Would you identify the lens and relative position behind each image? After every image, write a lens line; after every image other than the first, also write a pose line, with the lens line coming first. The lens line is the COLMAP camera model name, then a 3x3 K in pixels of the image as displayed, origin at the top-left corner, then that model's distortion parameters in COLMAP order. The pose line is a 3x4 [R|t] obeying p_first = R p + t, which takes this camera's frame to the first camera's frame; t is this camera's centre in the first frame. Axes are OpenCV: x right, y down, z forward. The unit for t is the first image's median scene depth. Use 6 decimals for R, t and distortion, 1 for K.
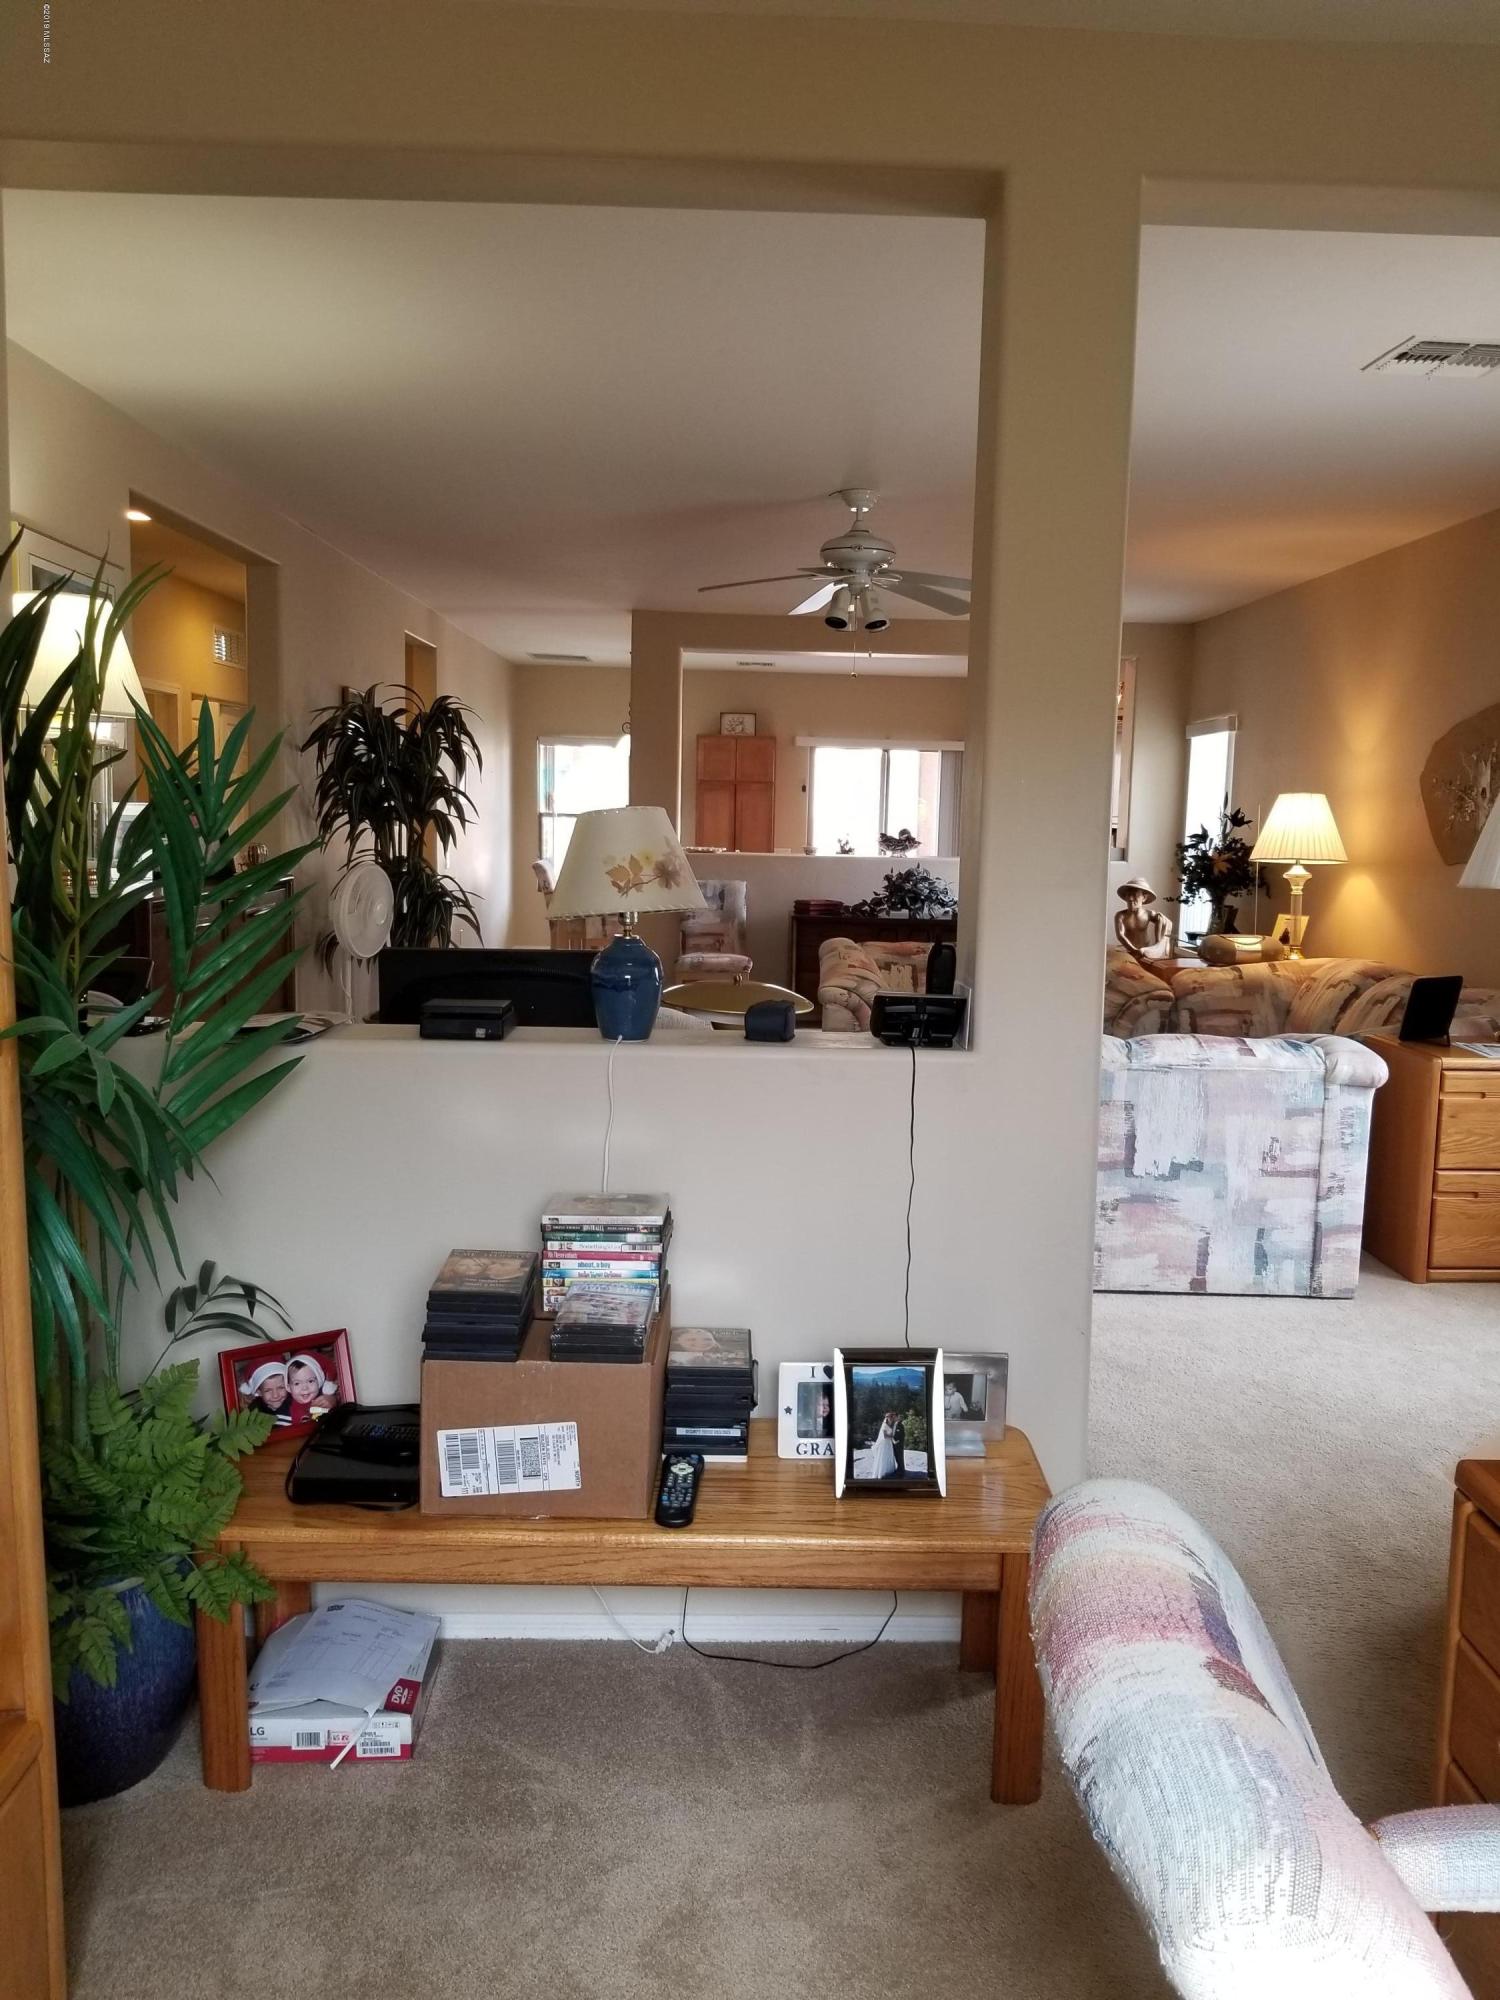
lens RADIAL K [[1545.5, 0, 750.0], [0, 1545.5, 1000.0], [0, 0, 1]] dist [0.091439, -0.183569]
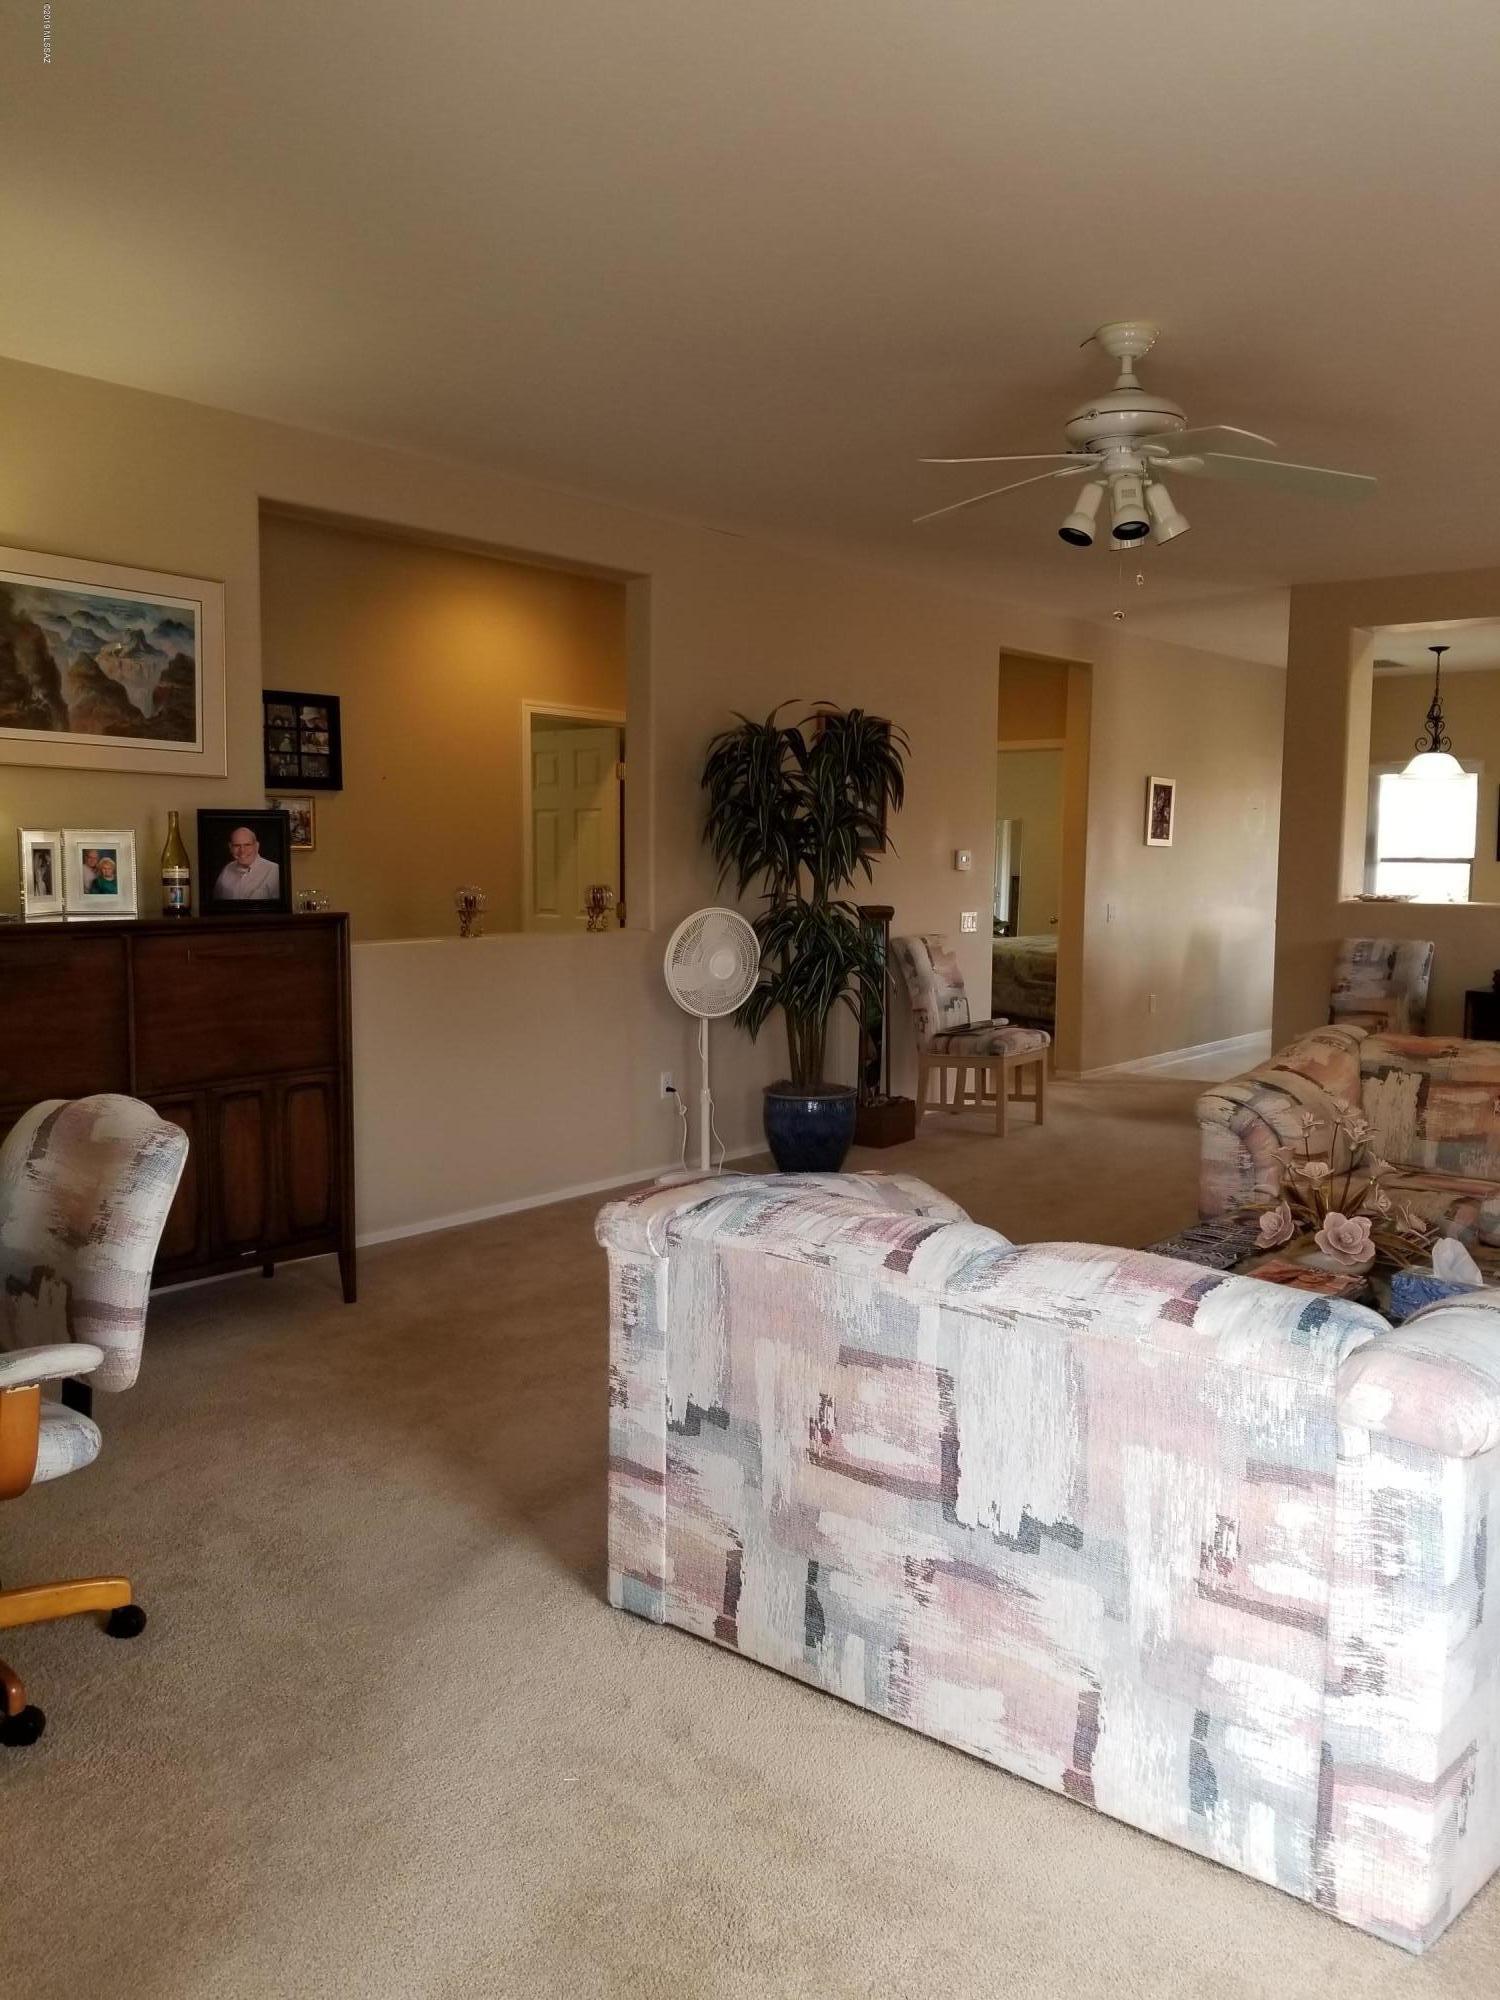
lens RADIAL K [[1537.2, 0, 784.5], [0, 1537.2, 993.8], [0, 0, 1]] dist [0.091098, -0.164304]
pose [[0.762788, 0.039984, -0.645412, 0.517547], [-0.066967, 0.997604, -0.017343, -0.044138], [0.643172, 0.056450, 0.763638, 0.569415]]
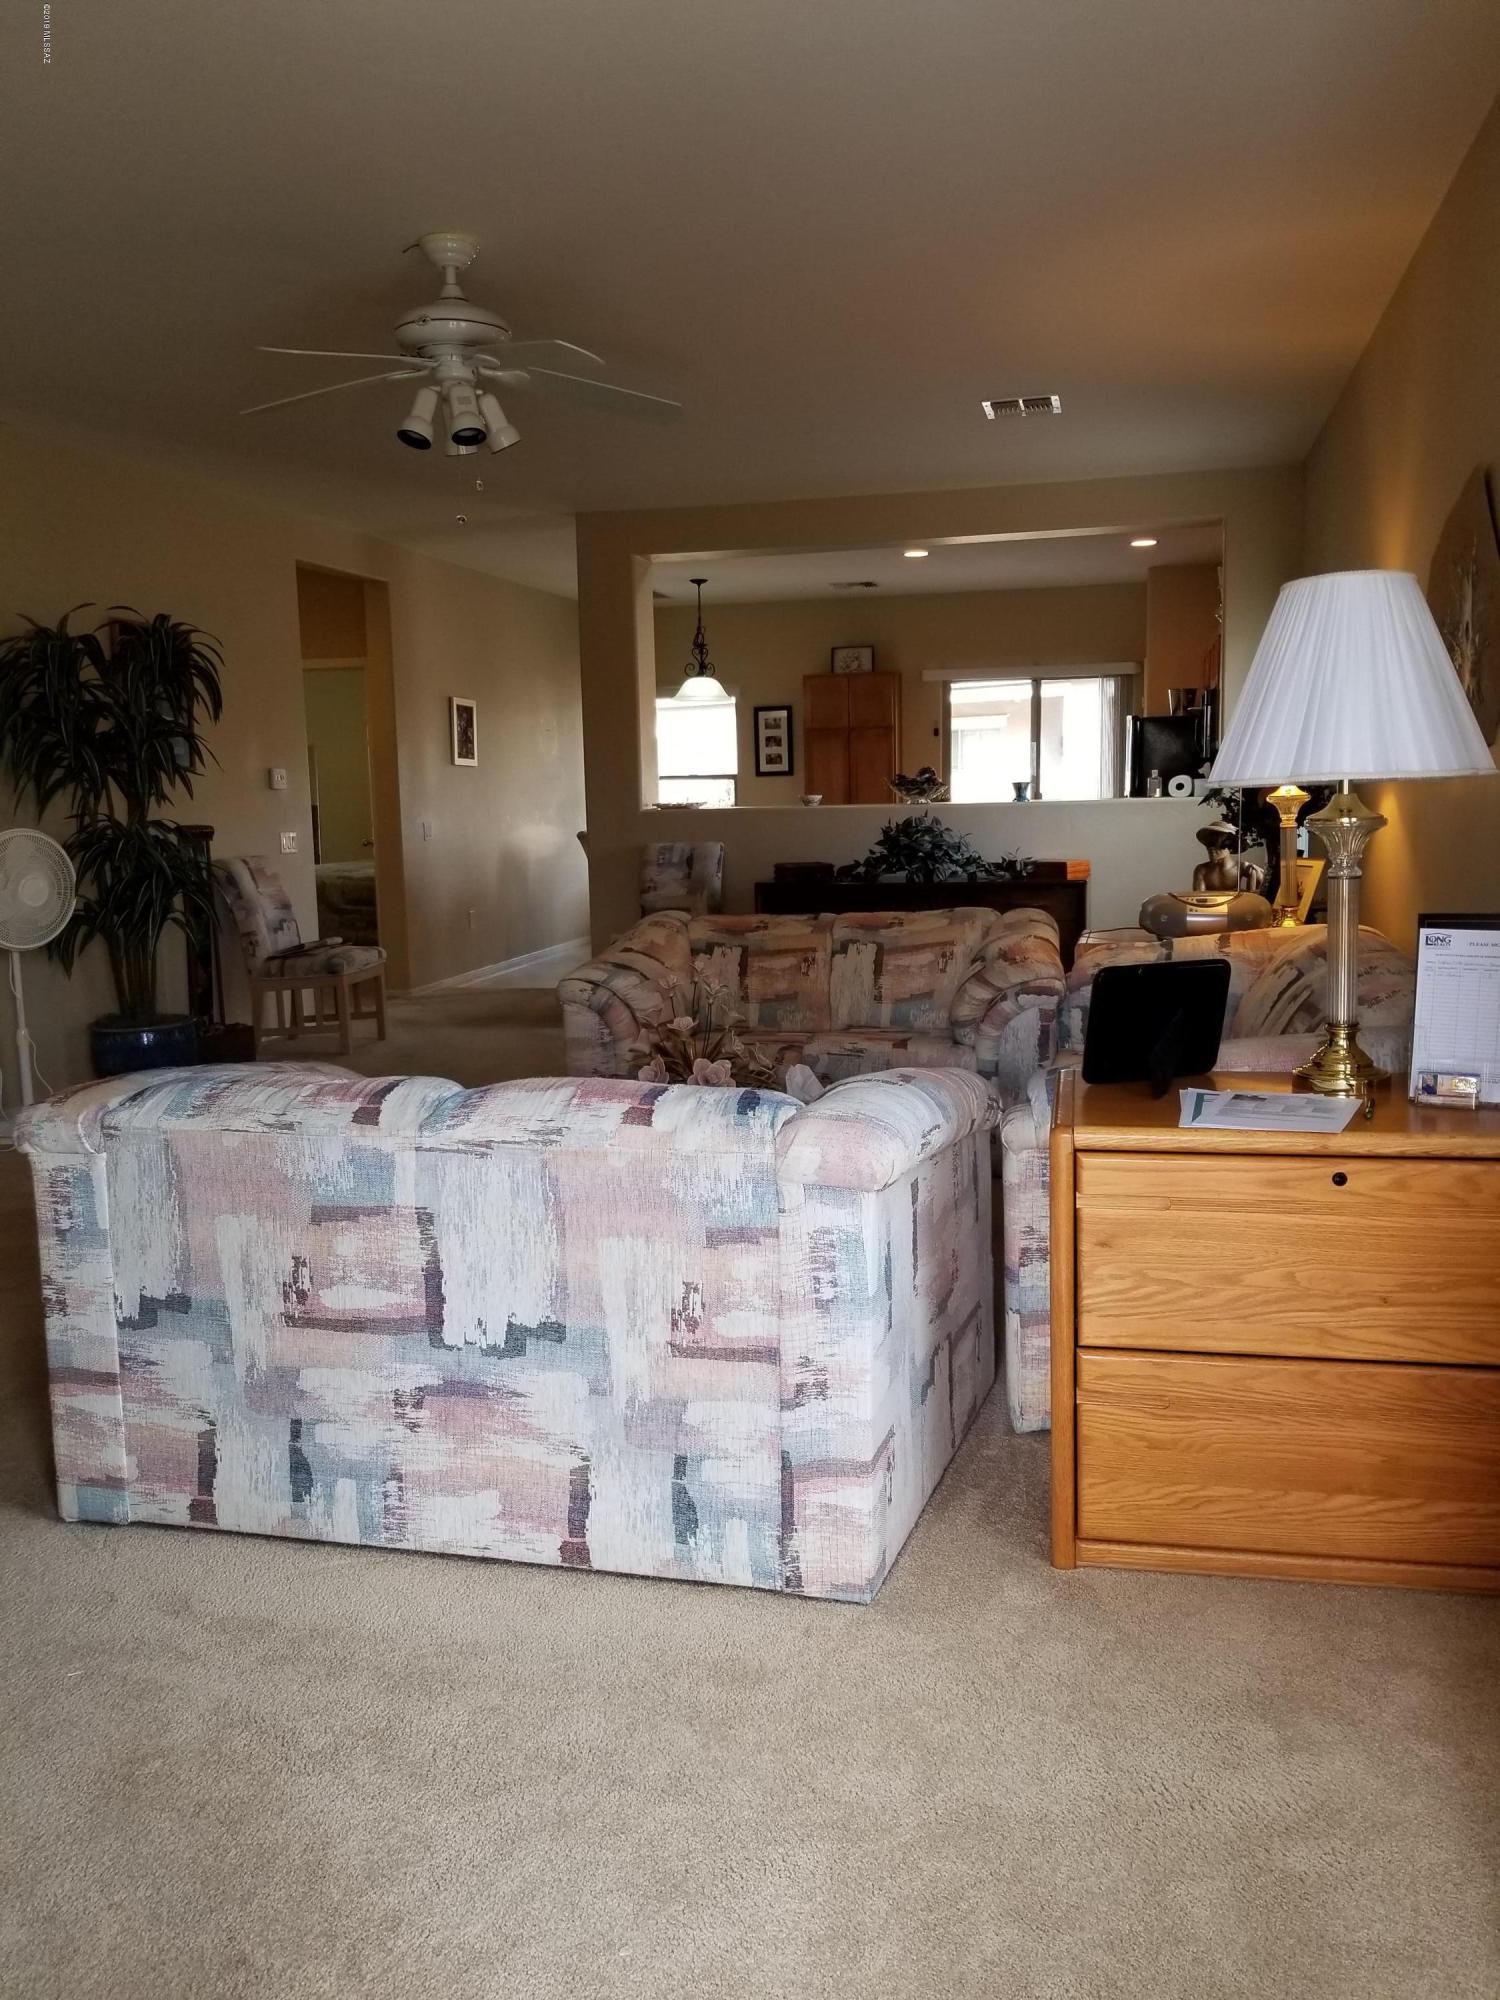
lens RADIAL K [[1546.8, 0, 749.4], [0, 1546.8, 978.2], [0, 0, 1]] dist [0.081060, -0.137834]
pose [[0.964590, -0.012837, -0.263440, 0.489548], [0.013222, 0.999913, -0.000309, -0.012474], [0.263421, -0.003185, 0.964676, 0.505607]]
